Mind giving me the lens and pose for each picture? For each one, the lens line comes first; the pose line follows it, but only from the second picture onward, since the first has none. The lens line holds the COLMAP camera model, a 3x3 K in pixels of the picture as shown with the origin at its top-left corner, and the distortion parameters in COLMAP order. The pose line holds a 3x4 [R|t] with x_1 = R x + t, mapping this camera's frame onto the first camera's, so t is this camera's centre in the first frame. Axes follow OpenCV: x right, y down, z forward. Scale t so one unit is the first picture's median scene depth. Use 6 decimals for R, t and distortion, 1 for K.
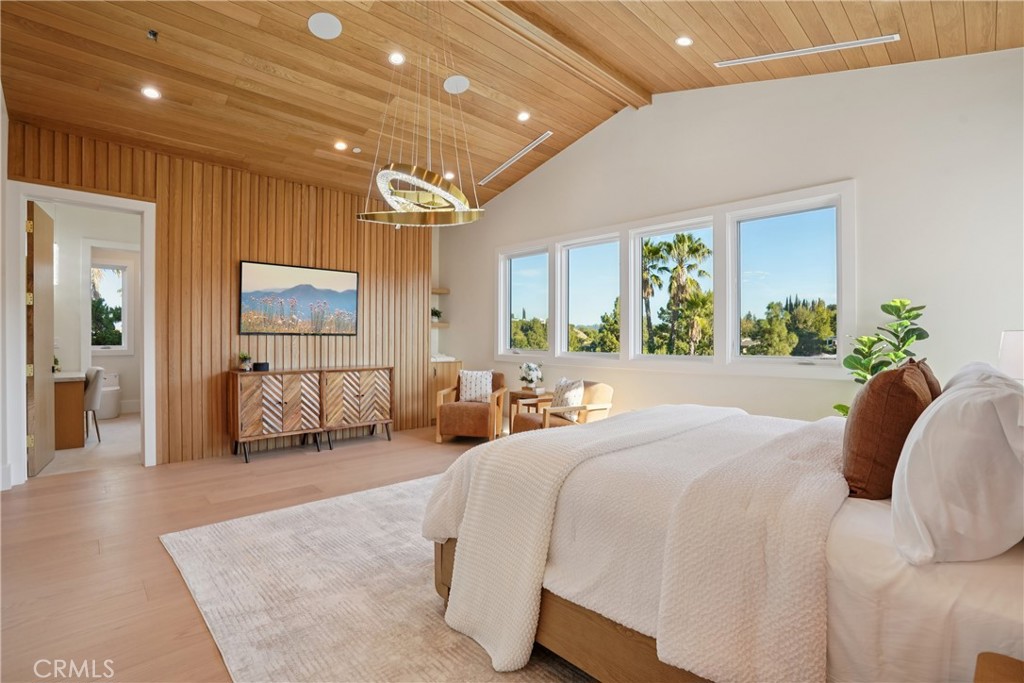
lens RADIAL K [[474.8, 0, 512.7], [0, 474.8, 339.8], [0, 0, 1]] dist [-0.052404, 0.013925]
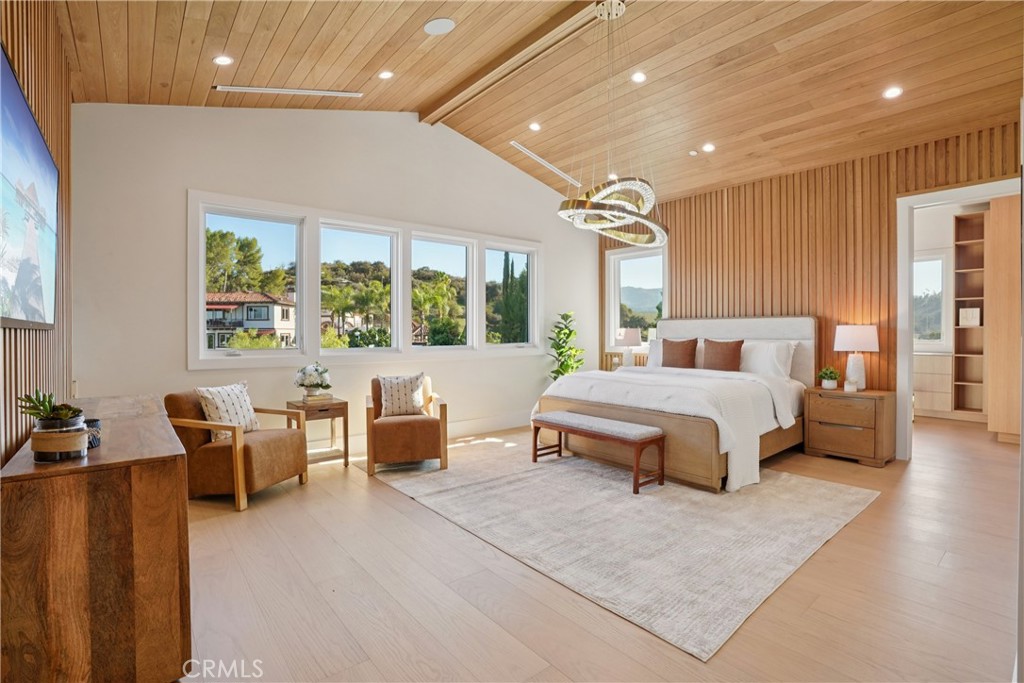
lens RADIAL K [[474.8, 0, 517.9], [0, 474.8, 339.4], [0, 0, 1]] dist [-0.052404, 0.013925]
pose [[0.067793, -0.020829, 0.997482, -1.313880], [0.000816, 0.999783, 0.020821, -0.015263], [-0.997699, -0.000598, 0.067795, 1.135399]]
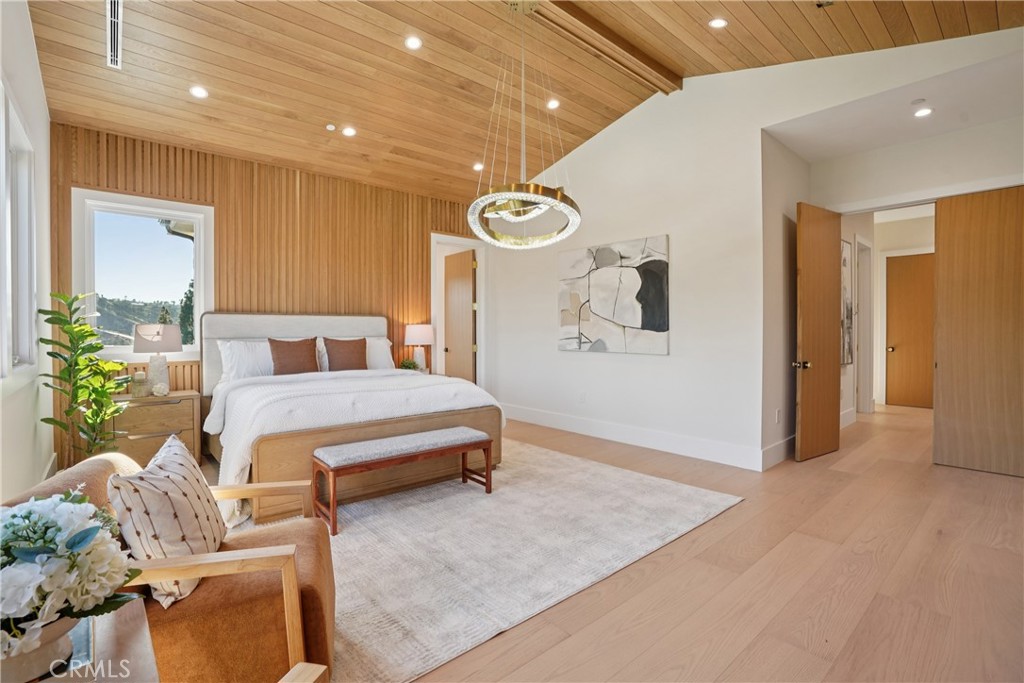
lens RADIAL K [[474.8, 0, 513.8], [0, 474.8, 338.8], [0, 0, 1]] dist [-0.052404, 0.013925]
pose [[-0.998581, -0.005294, 0.052995, -0.221357], [-0.004391, 0.999843, 0.017142, -0.005725], [-0.053078, 0.016885, -0.998448, 2.099718]]
